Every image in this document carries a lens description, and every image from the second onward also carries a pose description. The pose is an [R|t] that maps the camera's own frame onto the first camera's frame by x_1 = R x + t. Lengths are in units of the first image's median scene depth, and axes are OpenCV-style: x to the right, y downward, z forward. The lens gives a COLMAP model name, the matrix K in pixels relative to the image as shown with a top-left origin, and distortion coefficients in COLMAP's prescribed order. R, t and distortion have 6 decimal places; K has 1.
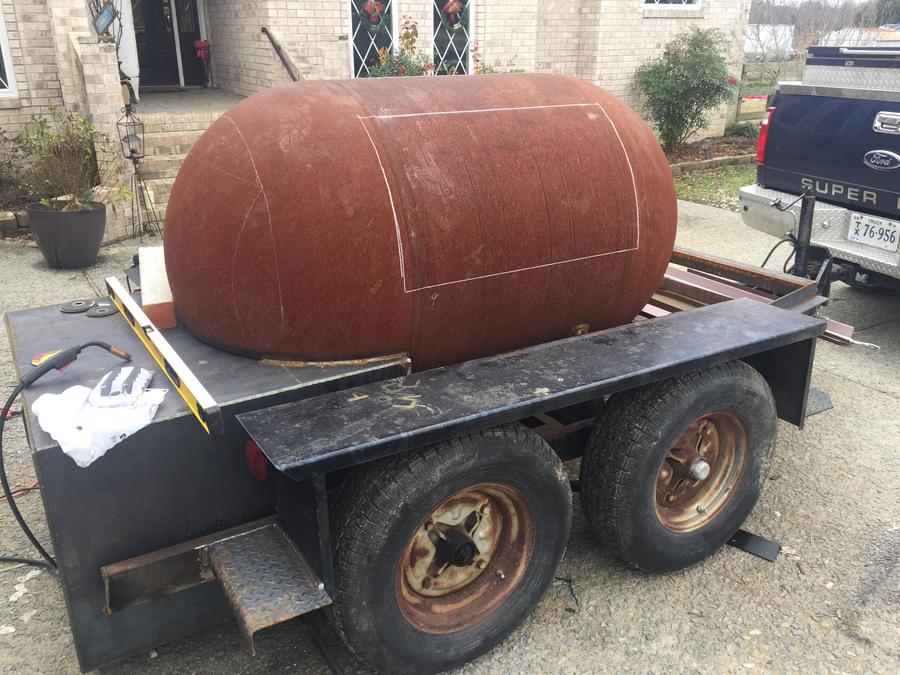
lens RADIAL K [[789.1, 0, 450.0], [0, 789.1, 338.2], [0, 0, 1]] dist [0.028212, -0.022433]
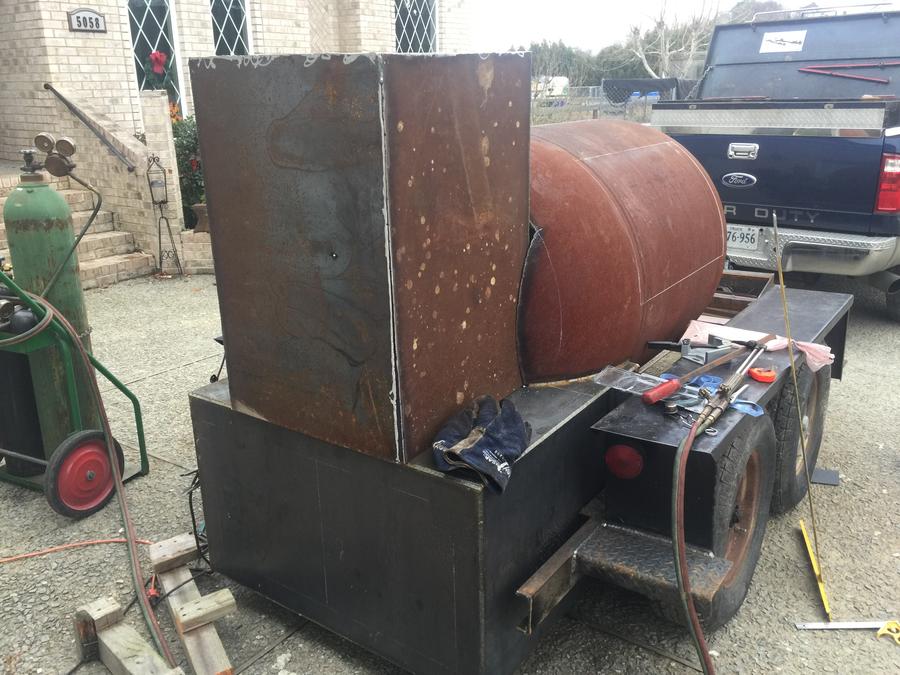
lens RADIAL K [[789.1, 0, 450.3], [0, 789.1, 334.4], [0, 0, 1]] dist [0.028212, -0.022433]
pose [[0.912644, -0.134144, 0.386116, -0.410834], [0.158031, 0.986959, -0.030642, -0.013606], [-0.376970, 0.088984, 0.921941, 0.019925]]
